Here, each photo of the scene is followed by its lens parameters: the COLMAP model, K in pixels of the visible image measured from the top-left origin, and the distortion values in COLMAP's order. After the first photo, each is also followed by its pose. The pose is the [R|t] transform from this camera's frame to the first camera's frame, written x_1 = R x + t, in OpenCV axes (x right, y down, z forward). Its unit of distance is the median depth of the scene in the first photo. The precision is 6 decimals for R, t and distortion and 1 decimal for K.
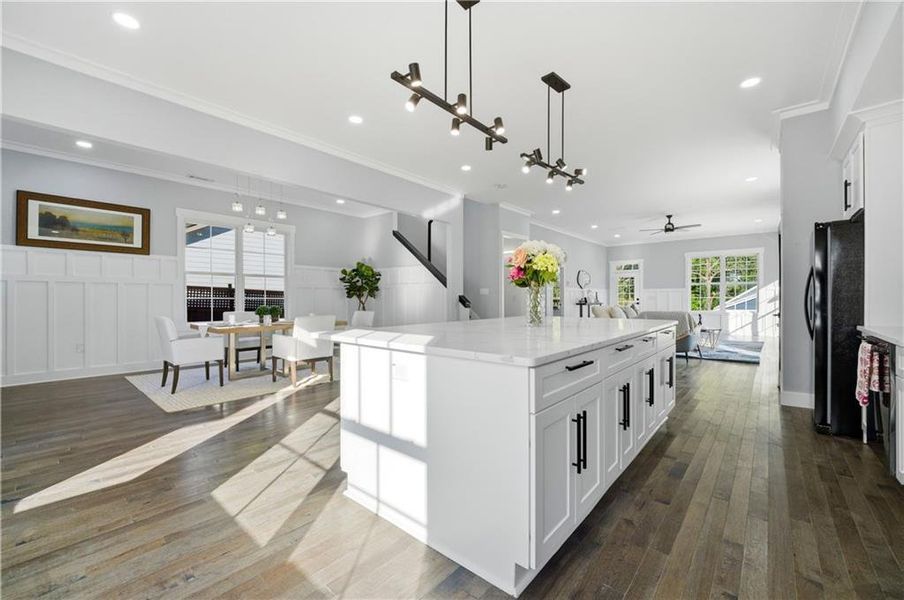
lens RADIAL K [[377.0, 0, 452.0], [0, 377.0, 300.0], [0, 0, 1]] dist [-0.001072, -0.000319]
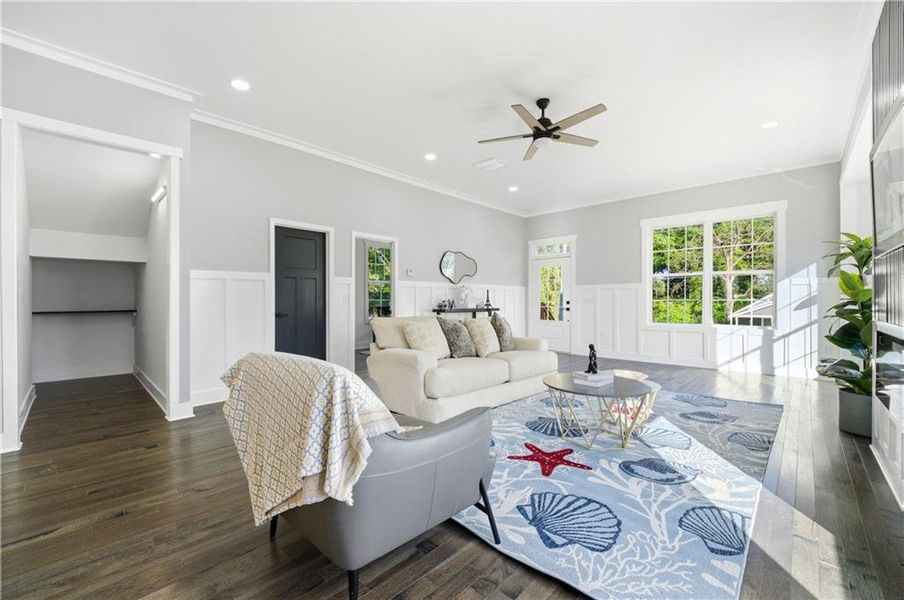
lens RADIAL K [[370.1, 0, 450.2], [0, 370.1, 302.5], [0, 0, 1]] dist [-0.000558, -0.000037]
pose [[0.998608, -0.000337, -0.052736, 0.394437], [0.000369, 1.000000, 0.000602, -0.002762], [0.052736, -0.000621, 0.998608, 0.469080]]
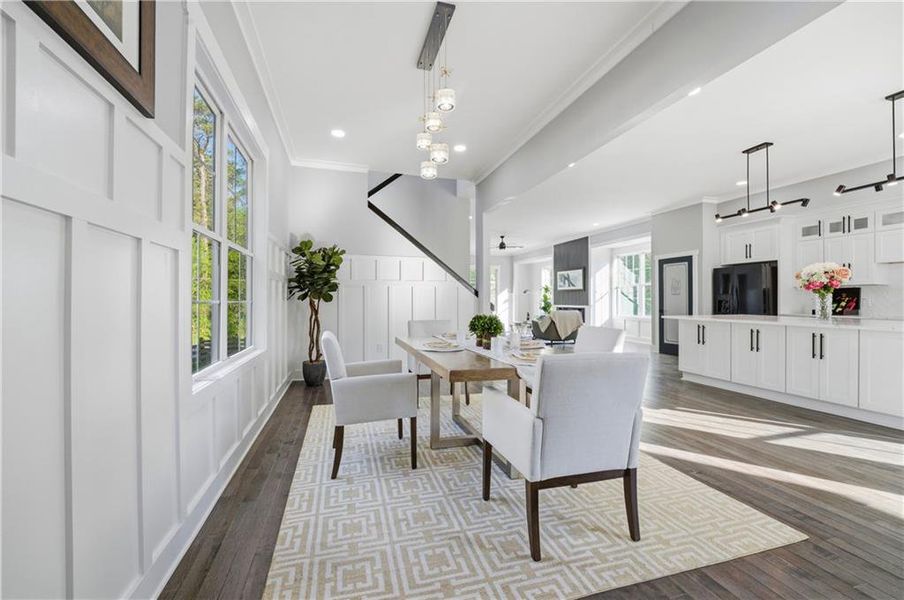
lens RADIAL K [[370.1, 0, 450.2], [0, 370.1, 302.5], [0, 0, 1]] dist [-0.000558, -0.000037]
pose [[0.549244, -0.004087, 0.835652, -0.455843], [0.004813, 0.999987, 0.001727, -0.002317], [-0.835648, 0.003074, 0.549256, 0.368815]]
